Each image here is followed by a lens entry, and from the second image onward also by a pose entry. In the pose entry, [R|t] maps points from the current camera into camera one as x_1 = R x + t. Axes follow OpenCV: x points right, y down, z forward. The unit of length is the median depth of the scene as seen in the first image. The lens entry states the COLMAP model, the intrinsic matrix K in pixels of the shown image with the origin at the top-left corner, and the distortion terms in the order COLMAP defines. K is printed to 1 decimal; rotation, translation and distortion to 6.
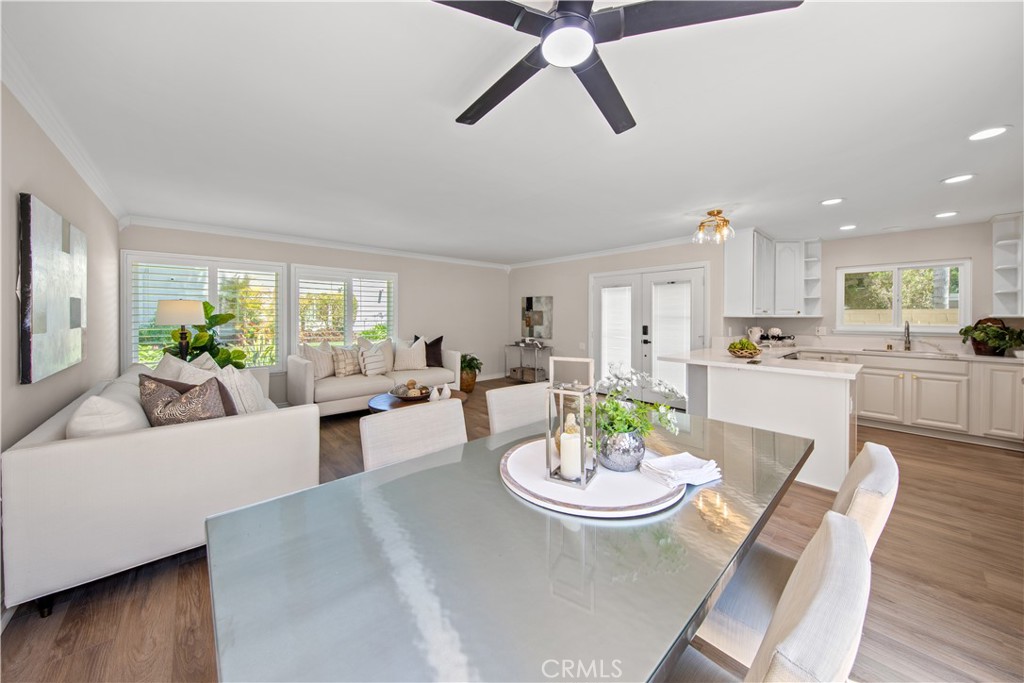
lens RADIAL K [[352.8, 0, 517.4], [0, 352.8, 320.6], [0, 0, 1]] dist [-0.001404, -0.000126]
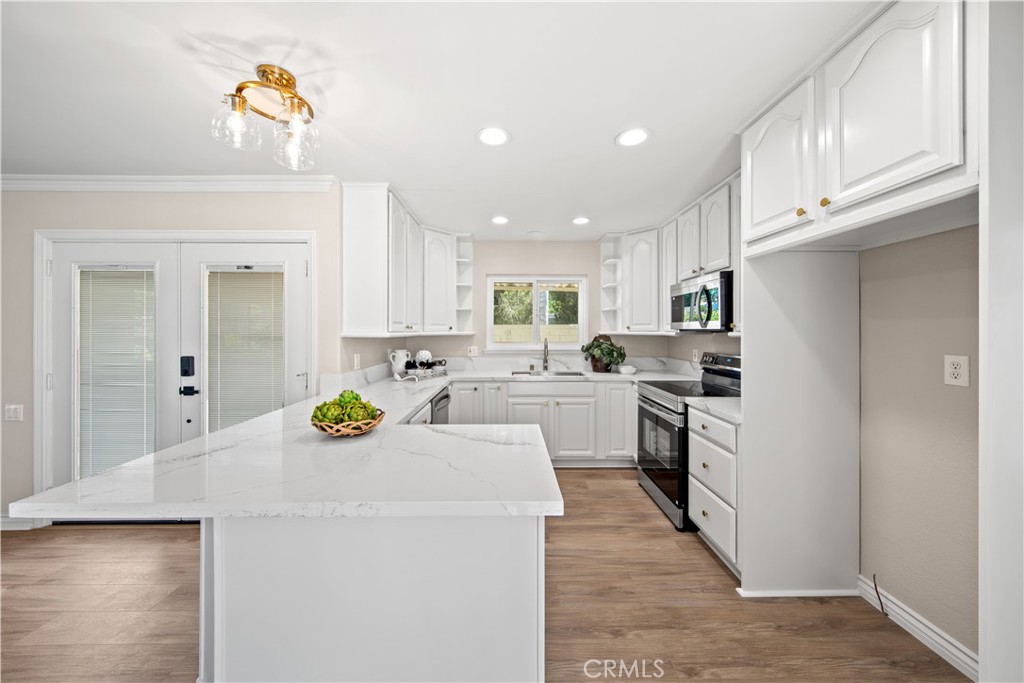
lens RADIAL K [[352.8, 0, 517.4], [0, 352.8, 320.6], [0, 0, 1]] dist [-0.001404, -0.000126]
pose [[0.655822, 0.016985, 0.754724, 0.352821], [0.011039, 0.999424, -0.032085, -0.015354], [-0.754834, 0.029374, 0.655257, 0.435342]]
